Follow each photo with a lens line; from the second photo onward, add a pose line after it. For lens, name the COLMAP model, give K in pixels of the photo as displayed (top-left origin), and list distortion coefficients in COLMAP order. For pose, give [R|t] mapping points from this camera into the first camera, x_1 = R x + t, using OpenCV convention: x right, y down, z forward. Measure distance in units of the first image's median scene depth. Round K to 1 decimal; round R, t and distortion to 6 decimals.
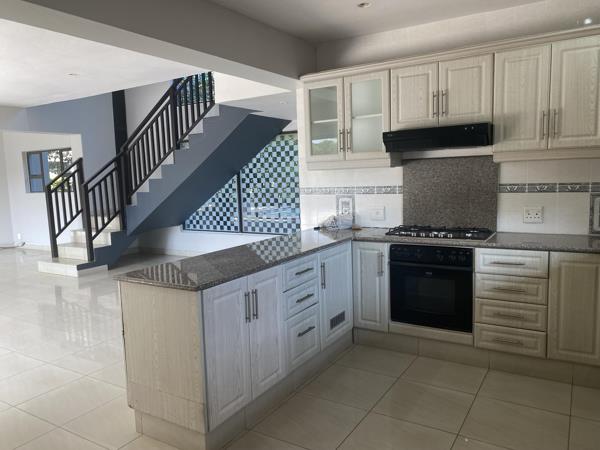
lens RADIAL K [[464.0, 0, 286.3], [0, 464.0, 230.2], [0, 0, 1]] dist [0.034848, -0.058466]
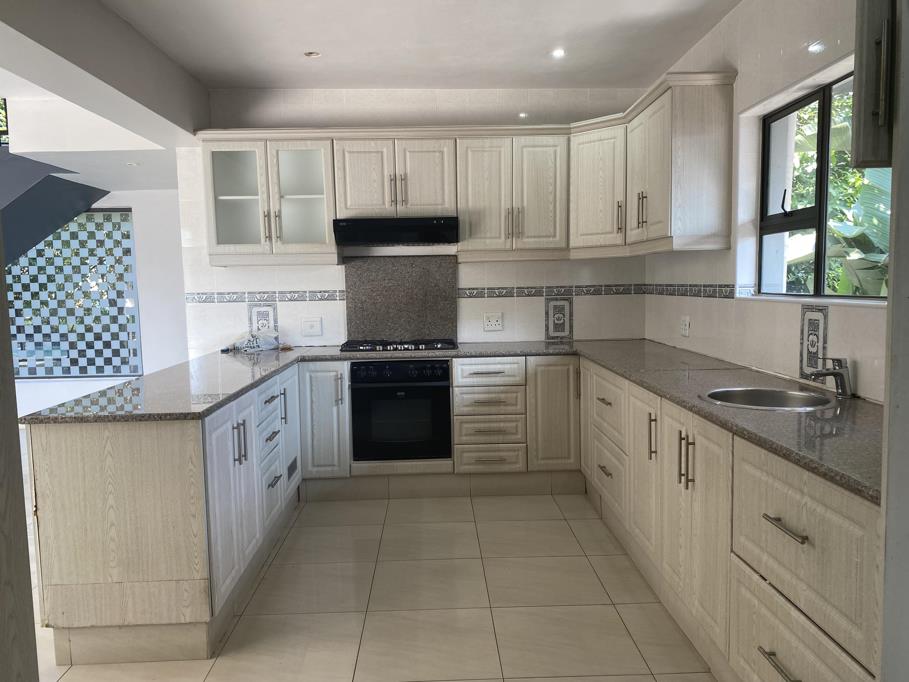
lens RADIAL K [[703.0, 0, 473.3], [0, 703.0, 357.9], [0, 0, 1]] dist [0.034848, -0.058466]
pose [[0.814064, -0.046052, 0.578946, -0.287704], [0.060046, 0.998183, -0.005032, 0.040261], [-0.577663, 0.038860, 0.815350, -0.085743]]
